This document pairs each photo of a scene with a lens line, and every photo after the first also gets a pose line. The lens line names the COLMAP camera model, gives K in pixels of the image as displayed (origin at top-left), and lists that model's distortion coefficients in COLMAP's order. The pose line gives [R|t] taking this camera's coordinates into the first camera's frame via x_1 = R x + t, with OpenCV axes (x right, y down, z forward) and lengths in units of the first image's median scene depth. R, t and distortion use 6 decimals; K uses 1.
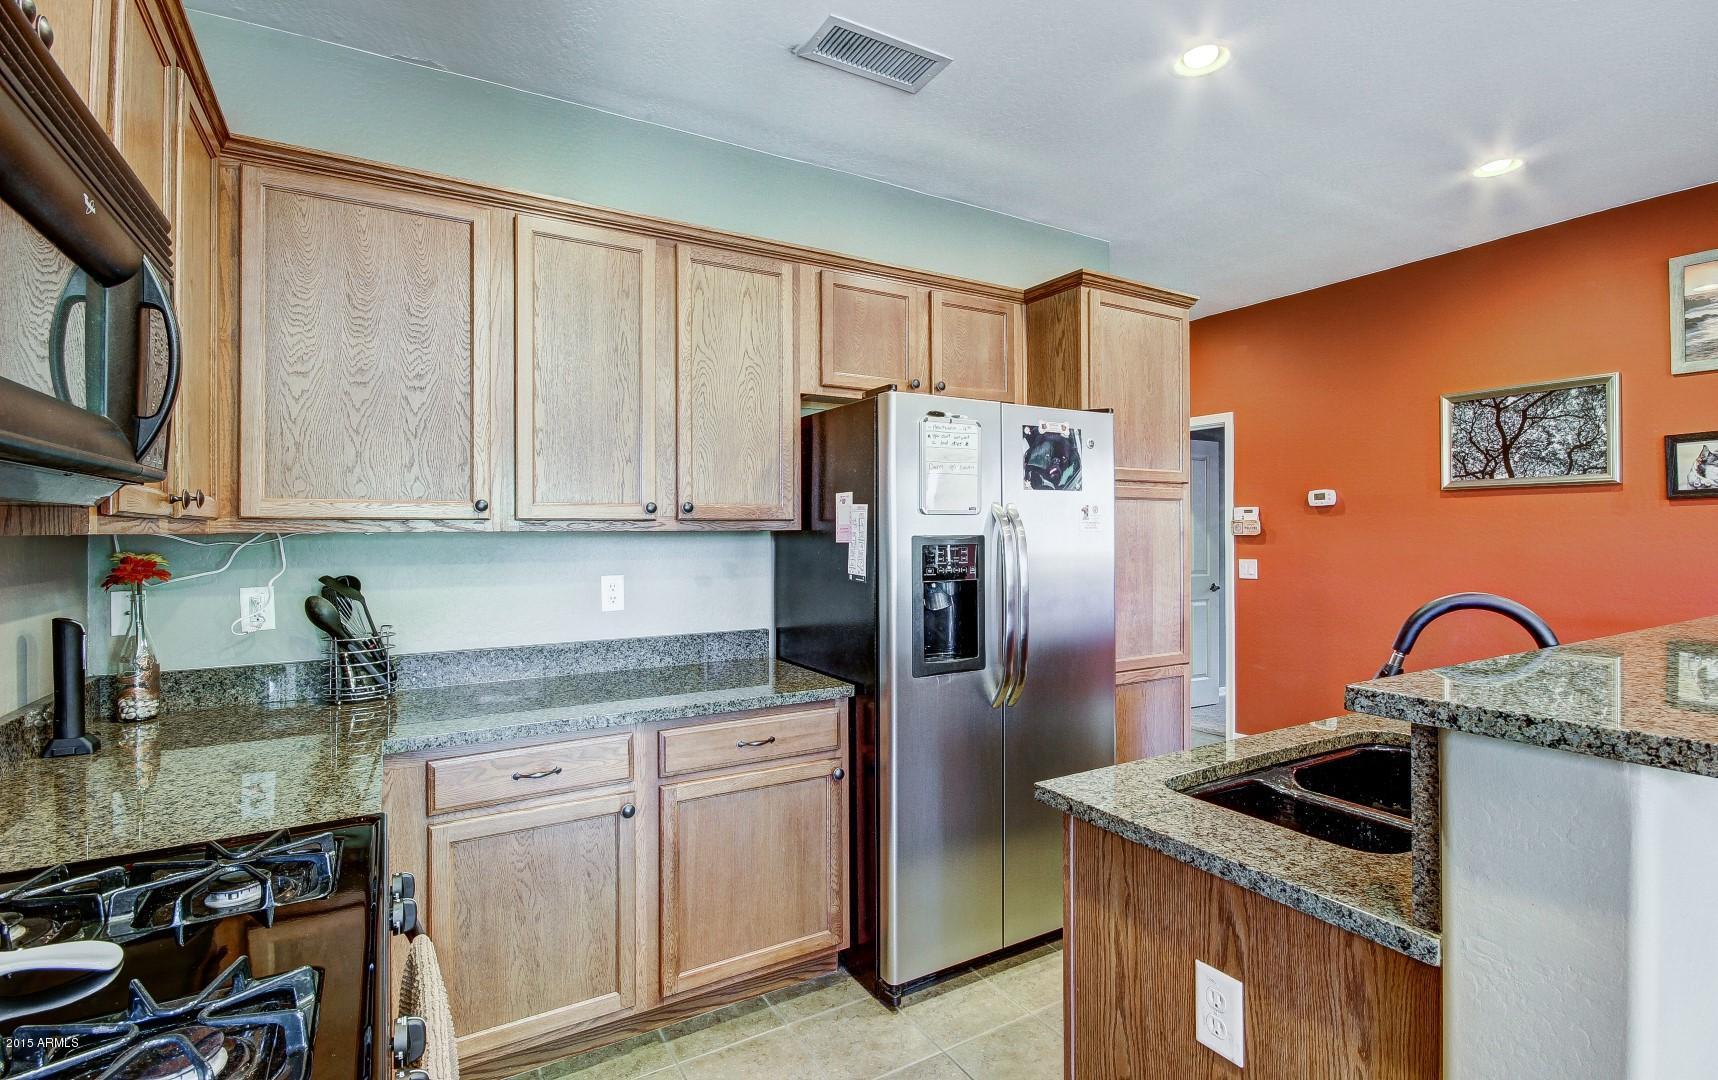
lens RADIAL K [[810.0, 0, 863.3], [0, 810.0, 533.3], [0, 0, 1]] dist [0.001064, -0.000440]
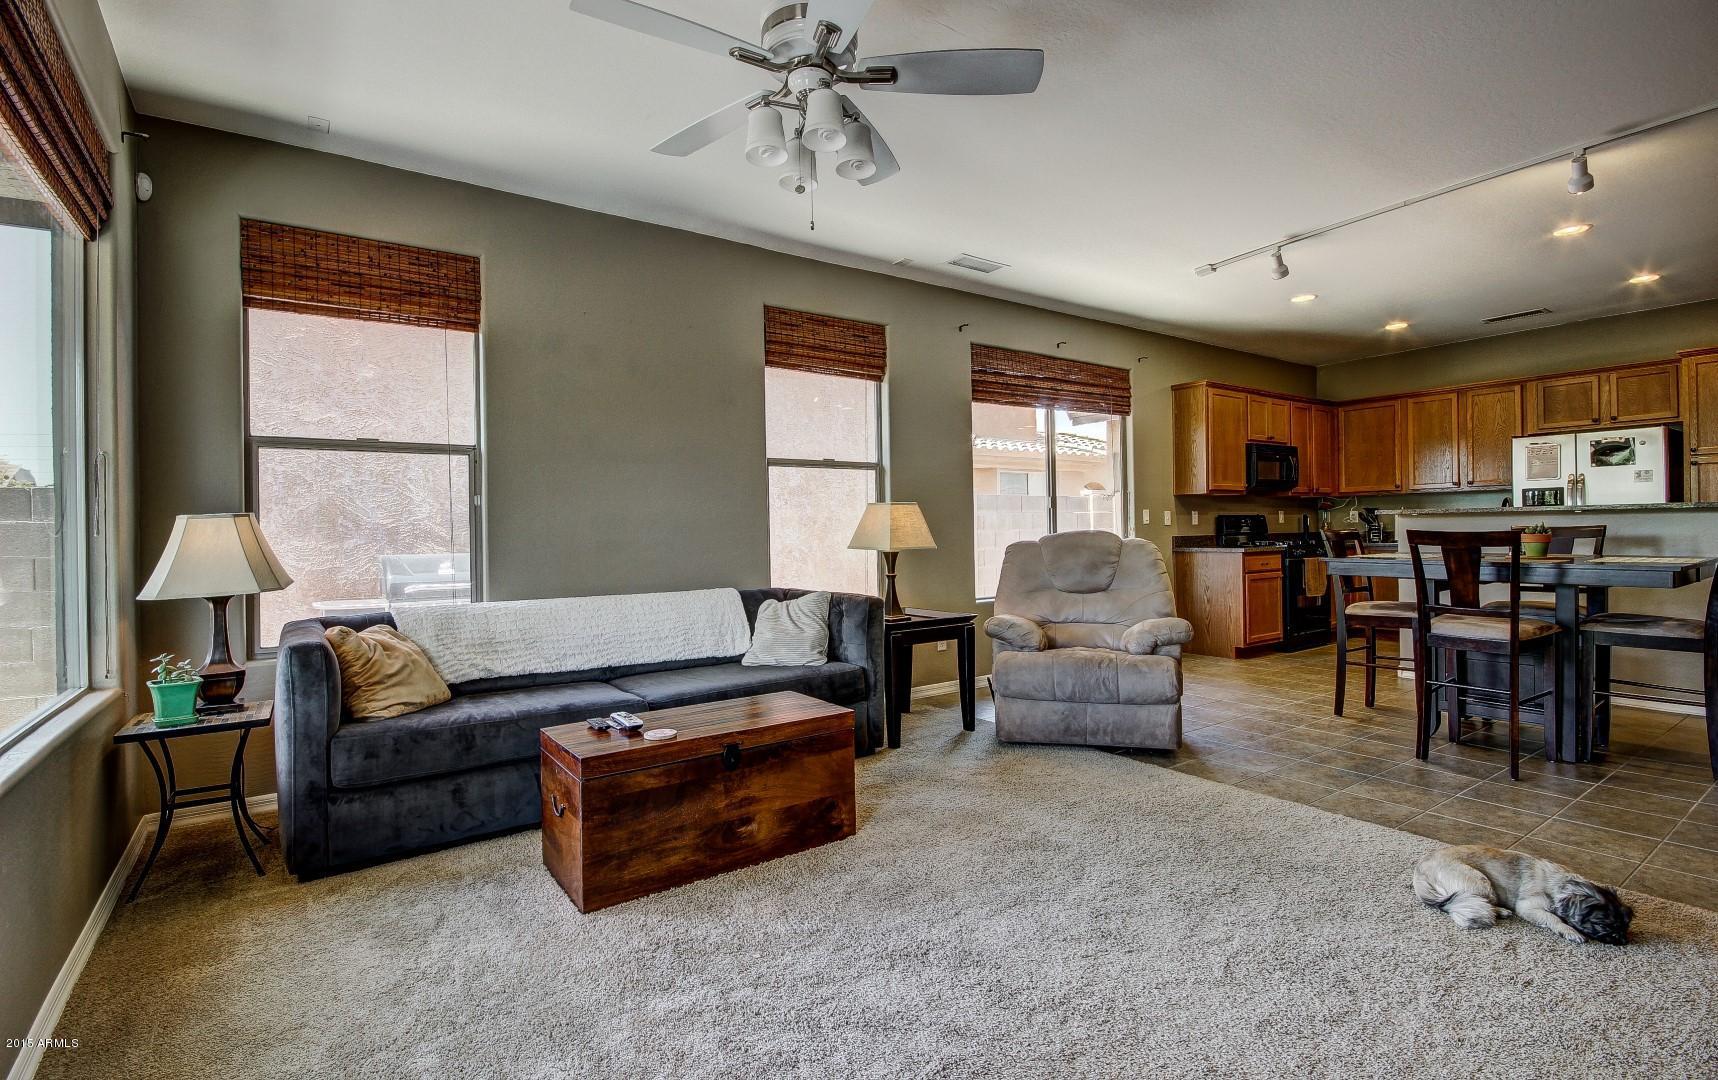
lens RADIAL K [[810.0, 0, 863.3], [0, 810.0, 533.3], [0, 0, 1]] dist [0.001064, -0.000440]
pose [[0.080989, 0.008893, -0.996675, 2.424627], [0.019925, 0.999746, 0.010539, 0.073612], [0.996516, -0.020712, 0.080791, -1.361931]]
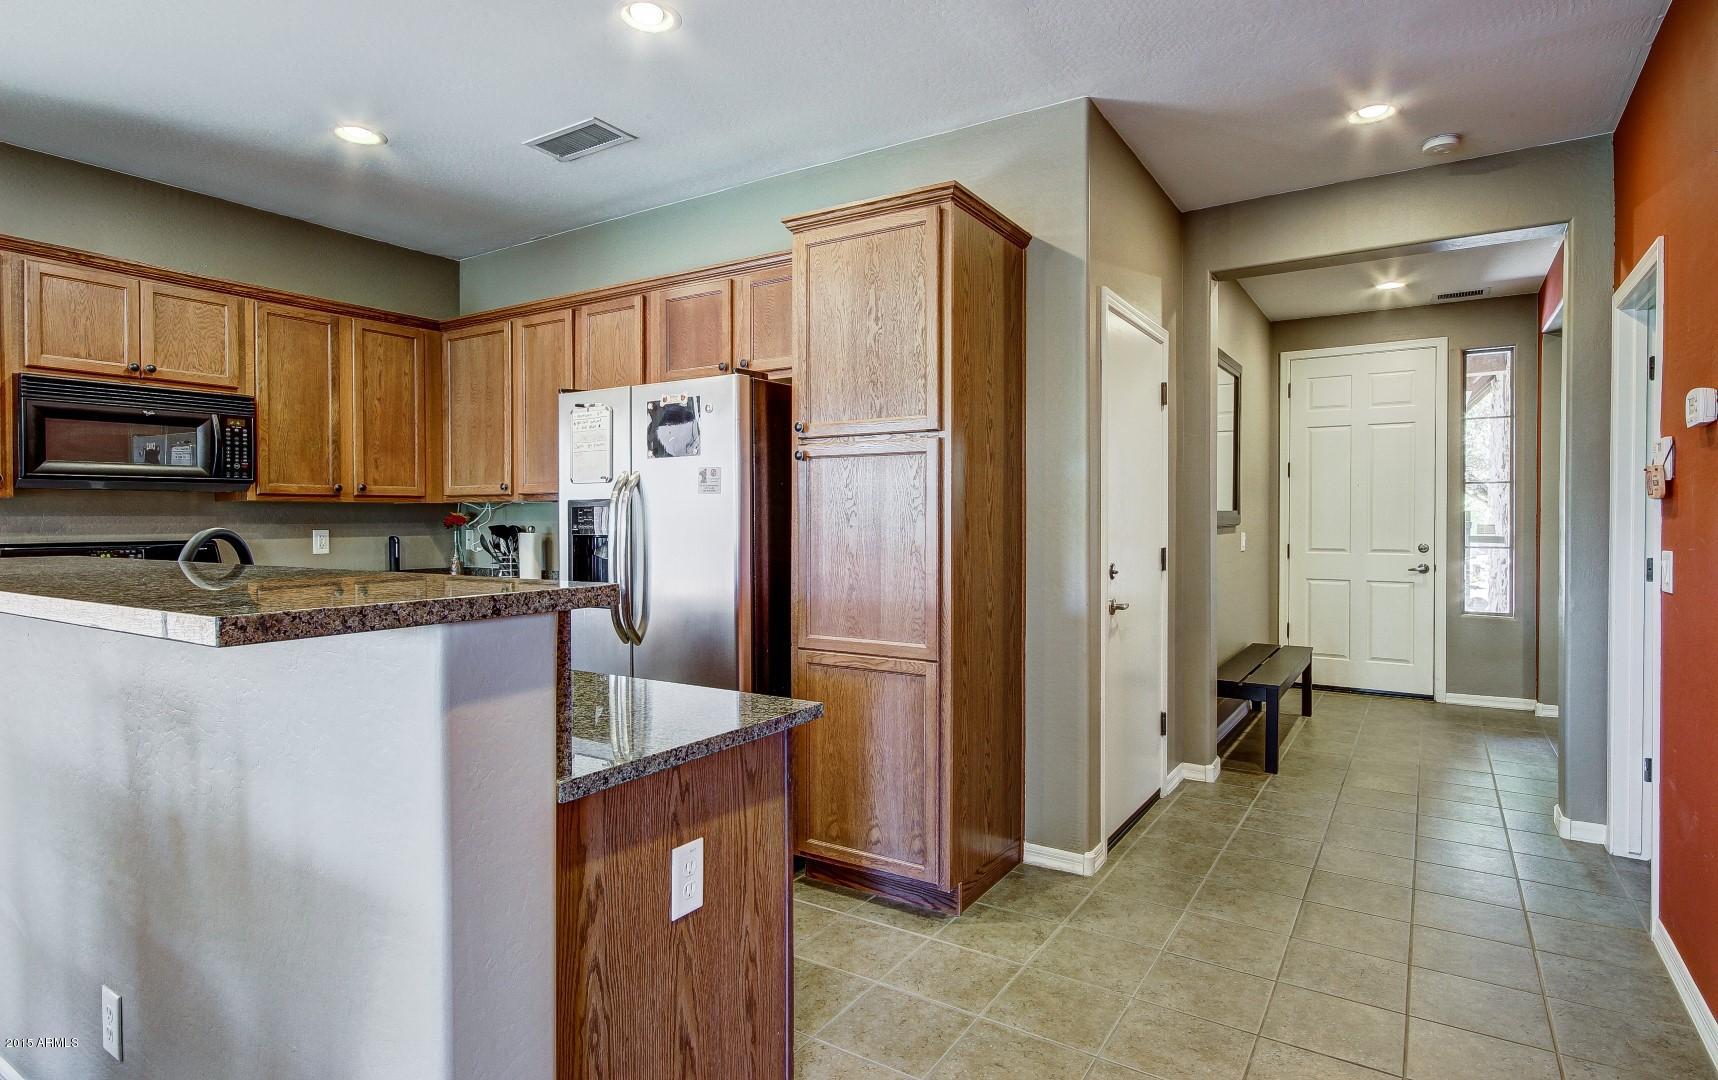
lens RADIAL K [[888.4, 0, 894.0], [0, 888.4, 523.1], [0, 0, 1]] dist [-0.000331, -0.000245]
pose [[0.468680, 0.012327, -0.883282, 1.453013], [0.008258, 0.999798, 0.018335, 0.016506], [0.883329, -0.015888, 0.468484, 0.713304]]
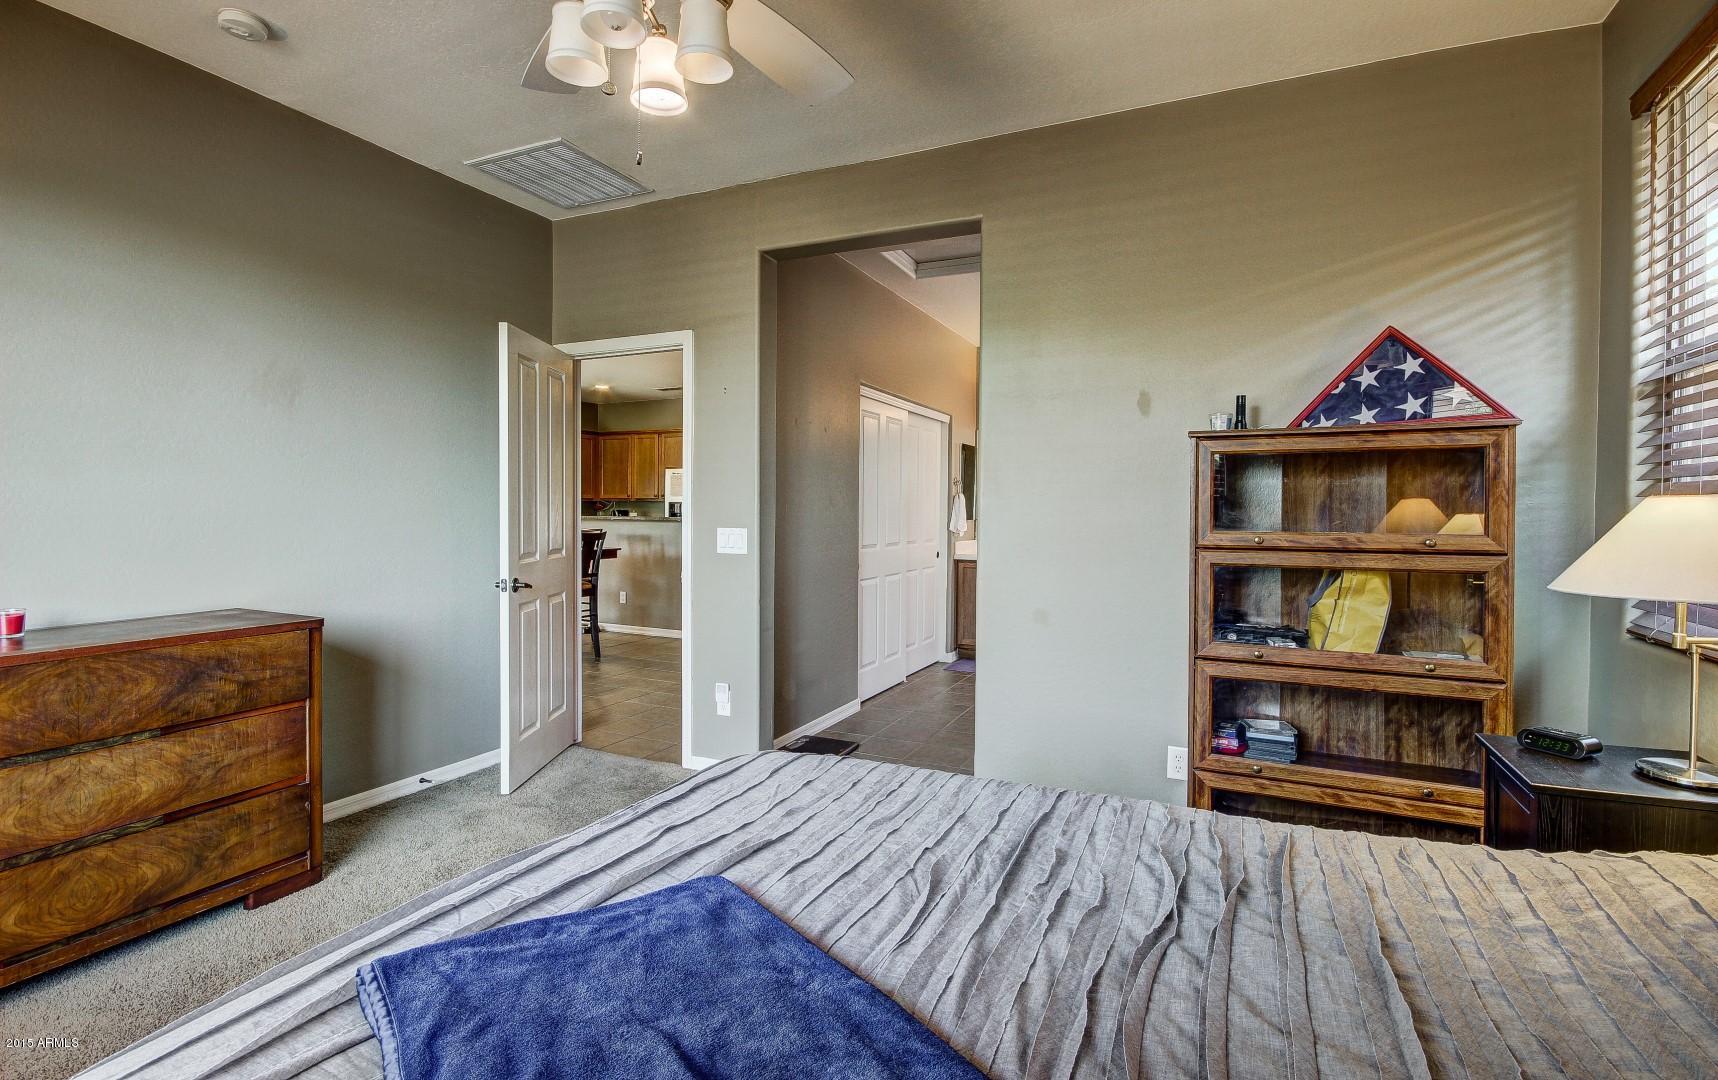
lens RADIAL K [[810.0, 0, 863.3], [0, 810.0, 533.3], [0, 0, 1]] dist [0.001064, -0.000440]
pose [[0.564076, 0.029104, -0.825210, 3.813995], [-0.003394, 0.999452, 0.032929, 0.023245], [0.825716, -0.015774, 0.563866, -0.533176]]
